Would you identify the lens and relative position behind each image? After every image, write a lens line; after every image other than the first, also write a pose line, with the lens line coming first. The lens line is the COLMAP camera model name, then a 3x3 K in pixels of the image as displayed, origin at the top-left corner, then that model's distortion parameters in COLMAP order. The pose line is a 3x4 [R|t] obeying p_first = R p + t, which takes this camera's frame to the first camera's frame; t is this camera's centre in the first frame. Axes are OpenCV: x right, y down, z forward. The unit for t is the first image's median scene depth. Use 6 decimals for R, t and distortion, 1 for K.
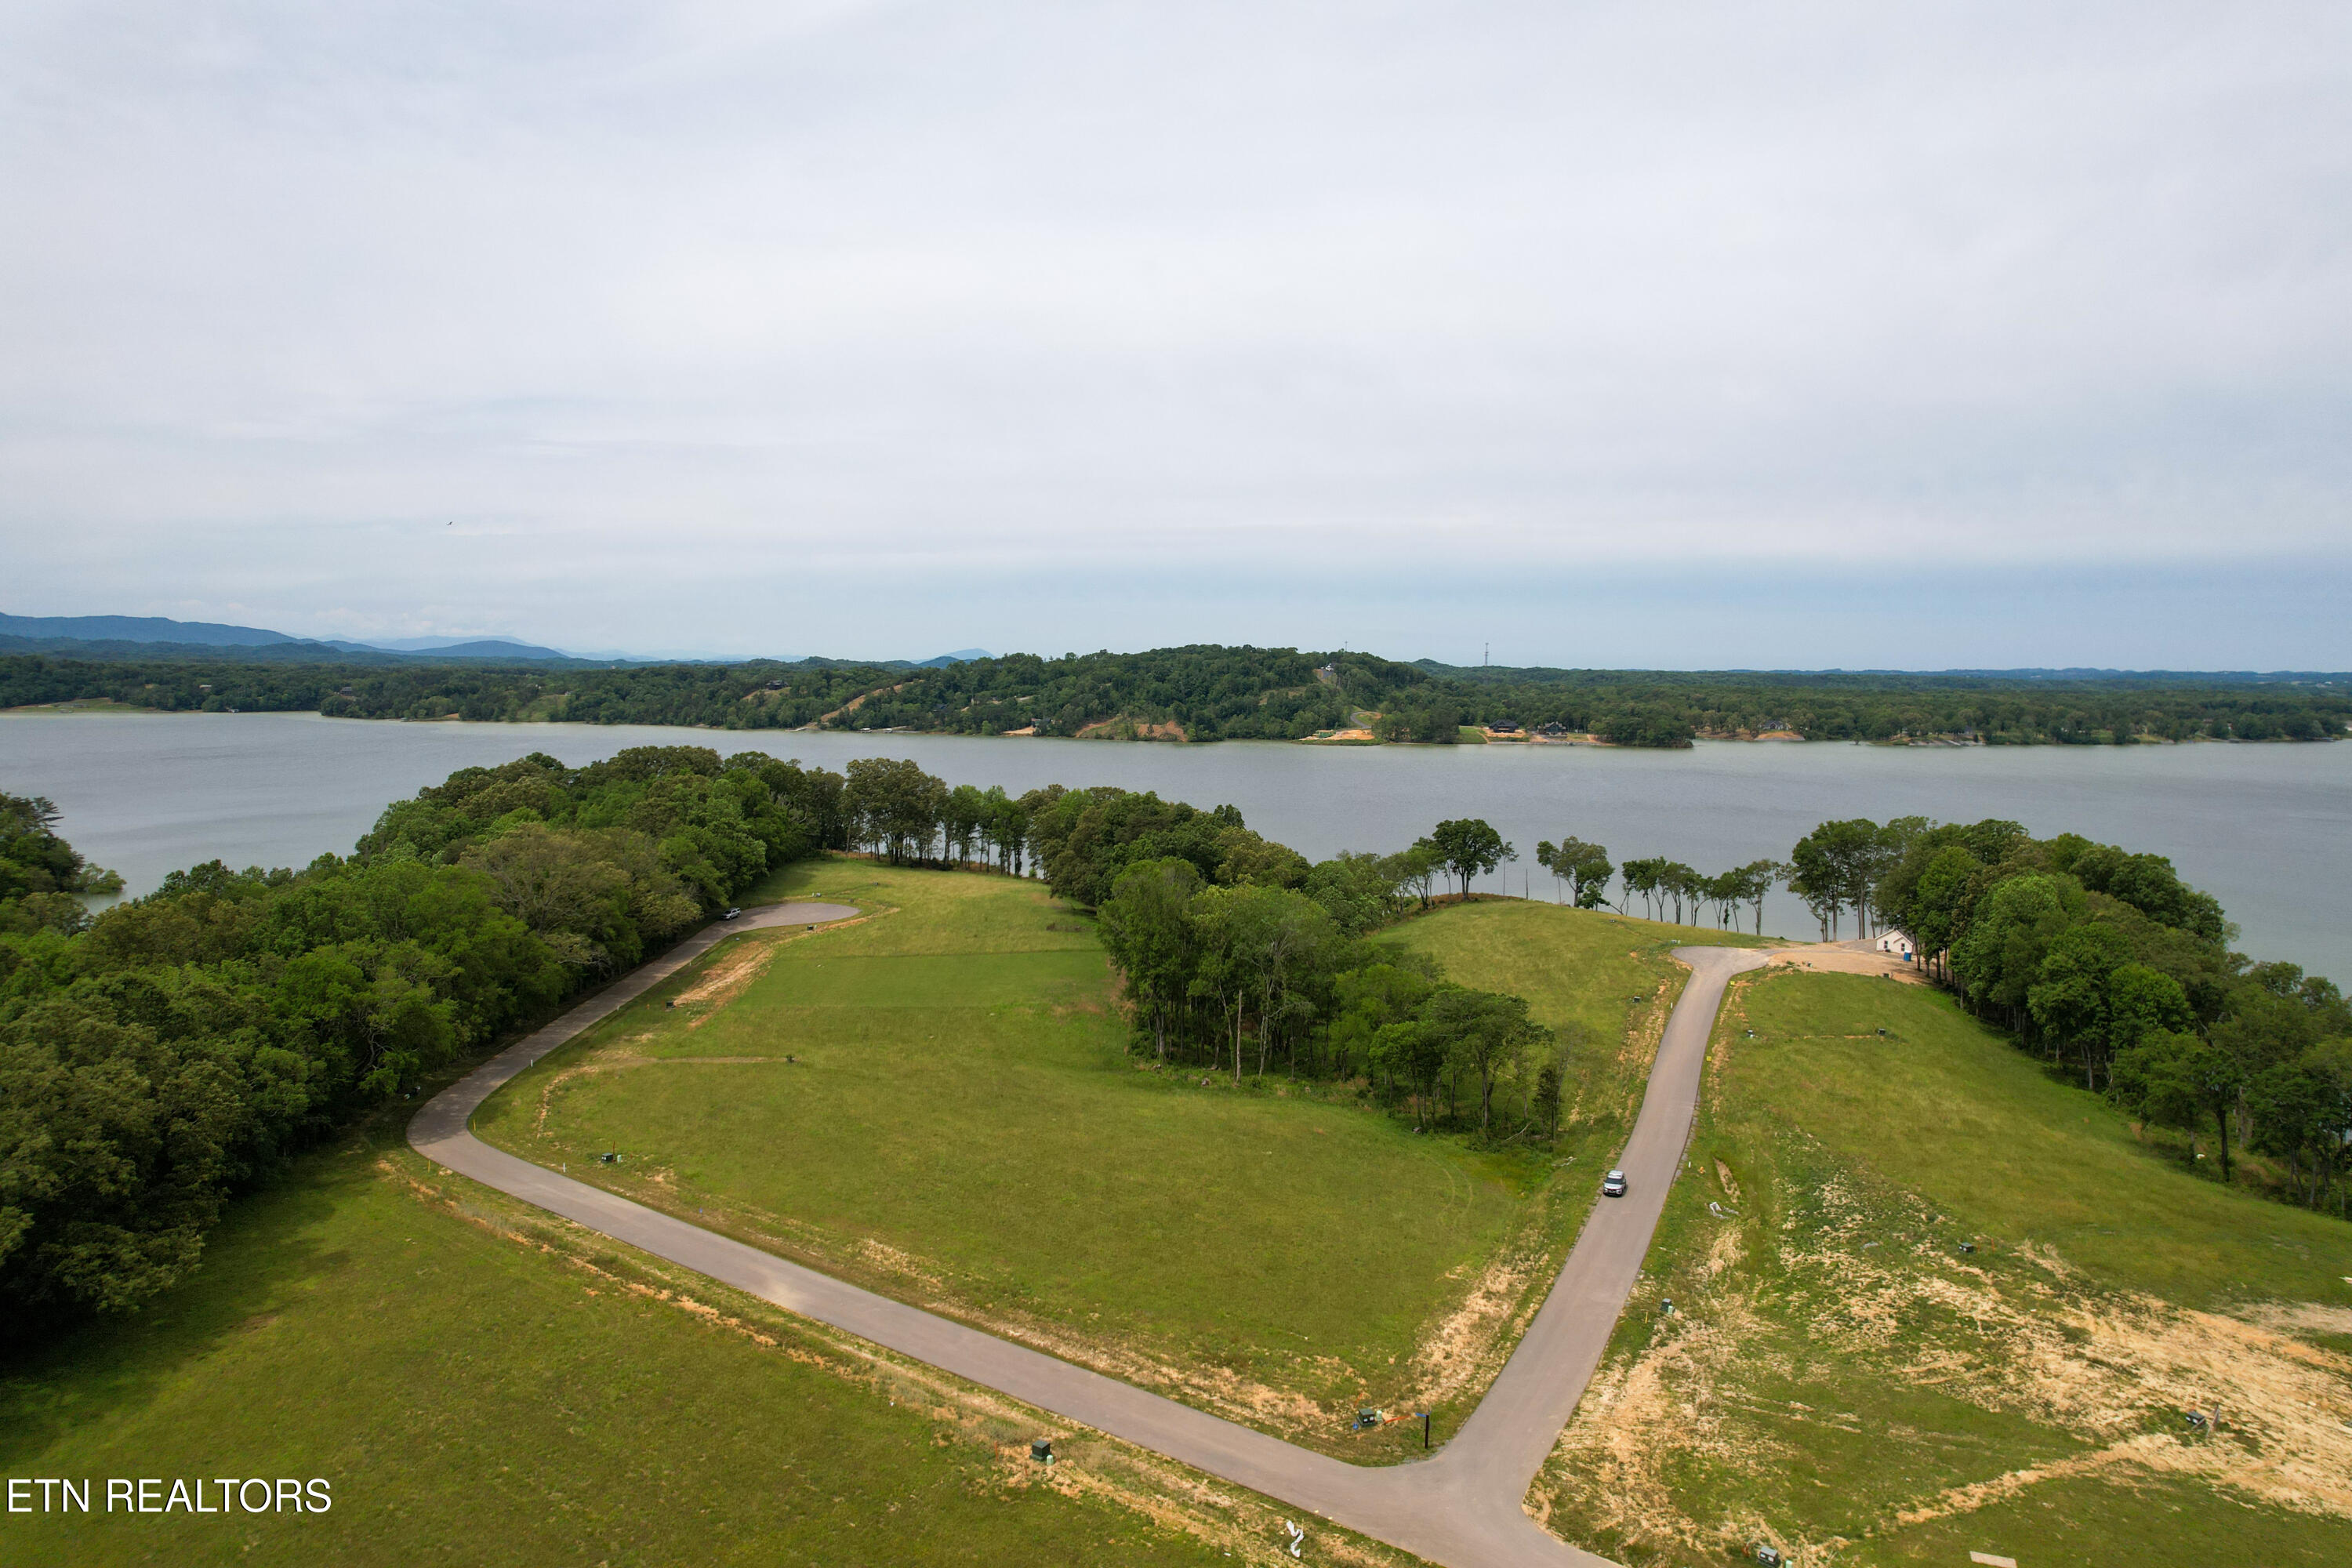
lens RADIAL K [[1506.6, 0, 1187.9], [0, 1506.6, 780.1], [0, 0, 1]] dist [-0.080775, 0.076007]
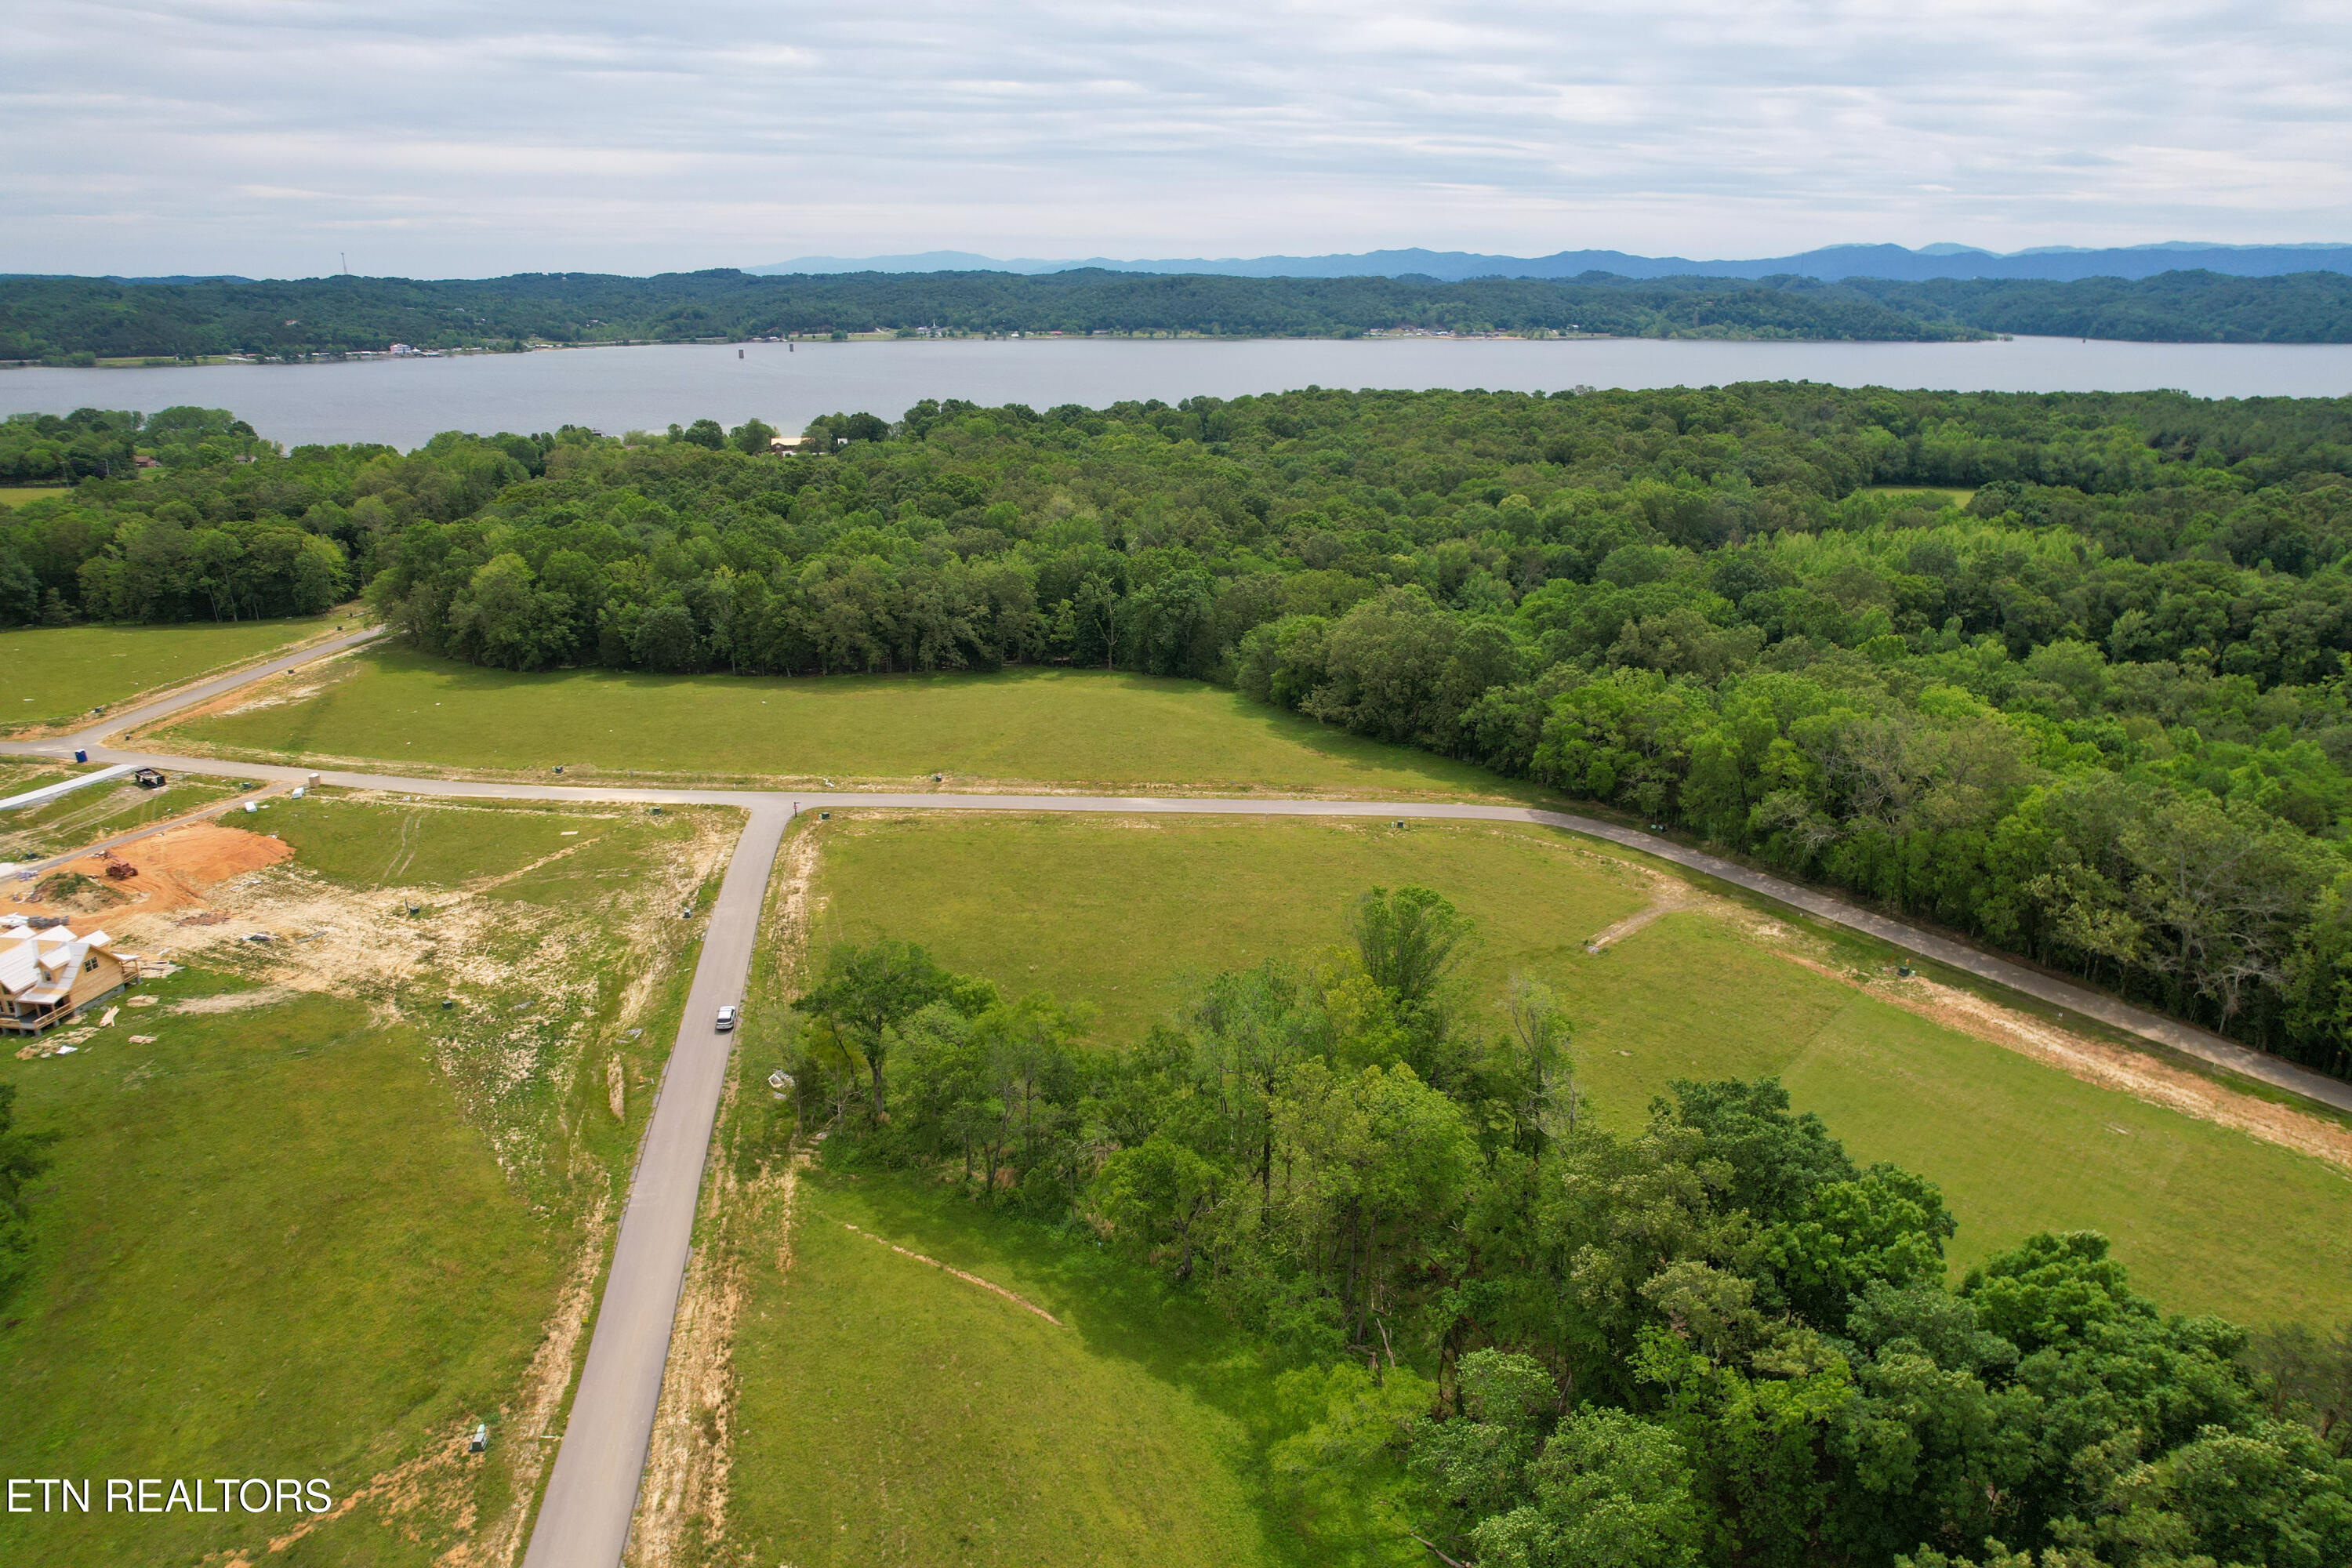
lens RADIAL K [[1506.6, 0, 1187.9], [0, 1506.6, 780.1], [0, 0, 1]] dist [-0.080775, 0.076007]
pose [[-0.835344, 0.164165, -0.524643, 0.676379], [-0.051689, 0.926685, 0.372267, -0.396950], [0.547292, 0.338089, -0.765616, 2.420044]]
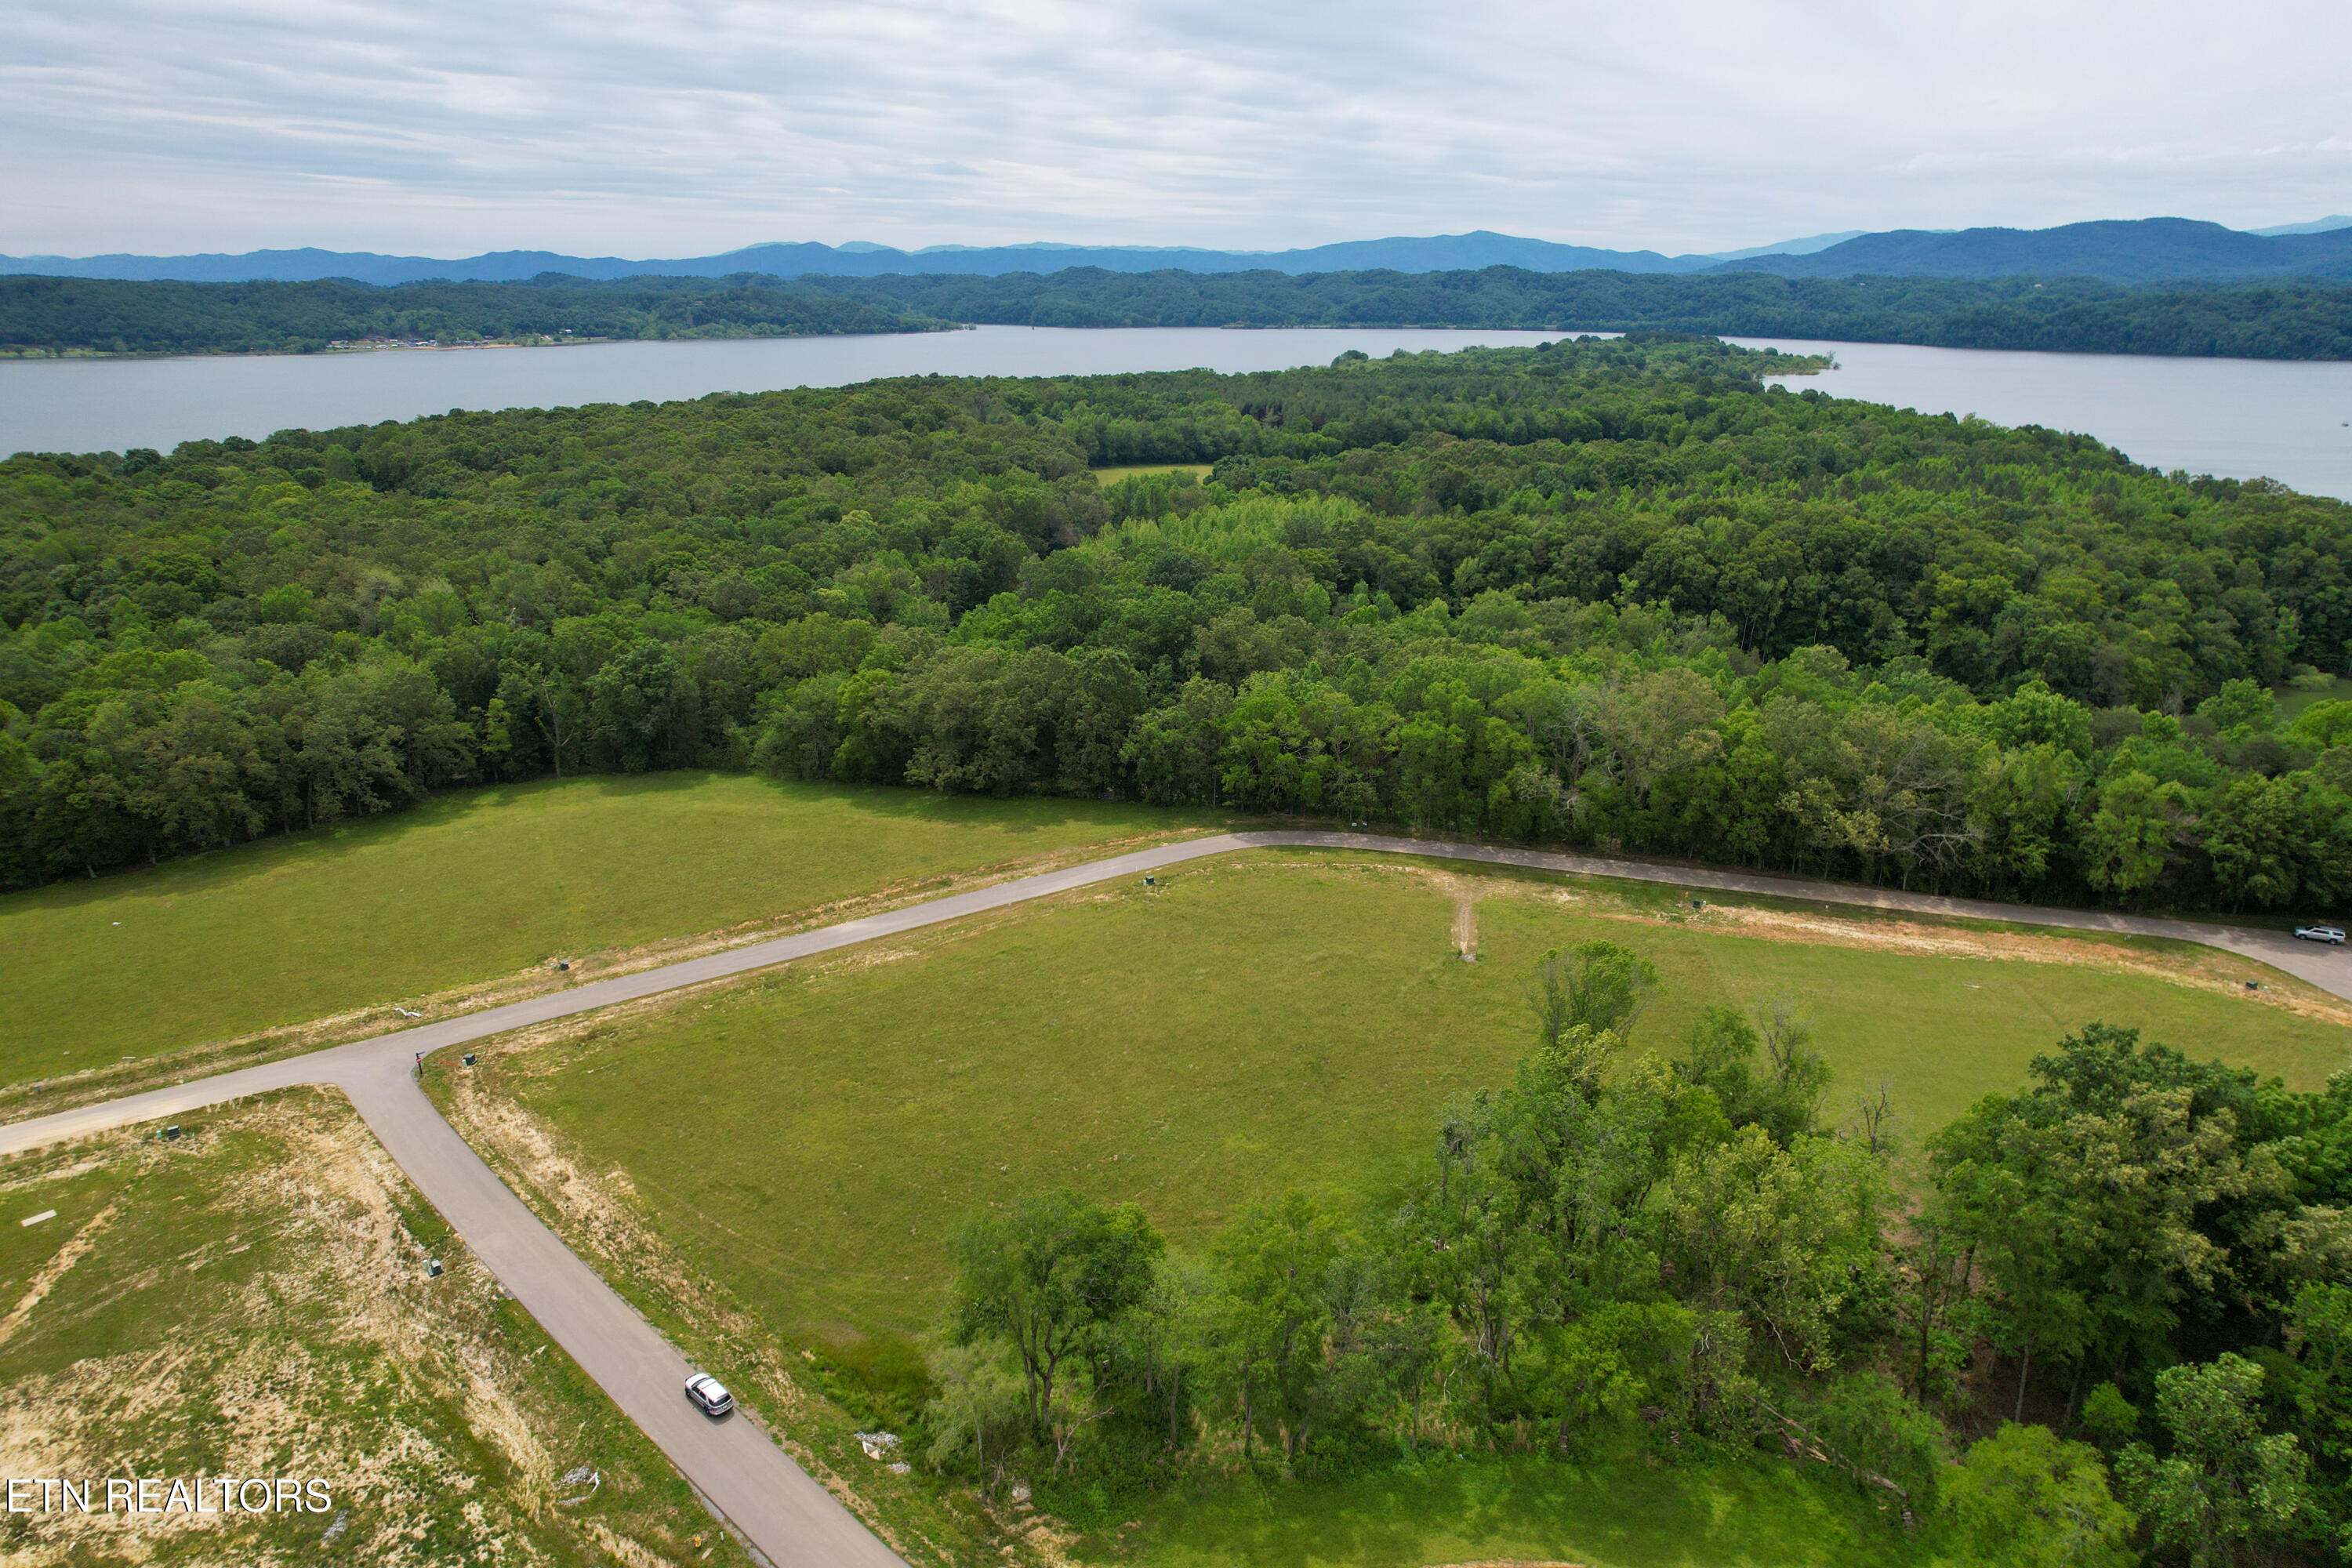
lens RADIAL K [[1506.6, 0, 1187.9], [0, 1506.6, 780.1], [0, 0, 1]] dist [-0.080775, 0.076007]
pose [[-0.325268, 0.288913, -0.900406, 0.957231], [-0.078939, 0.940564, 0.330315, -0.339159], [0.942321, 0.178518, -0.283129, 1.684273]]
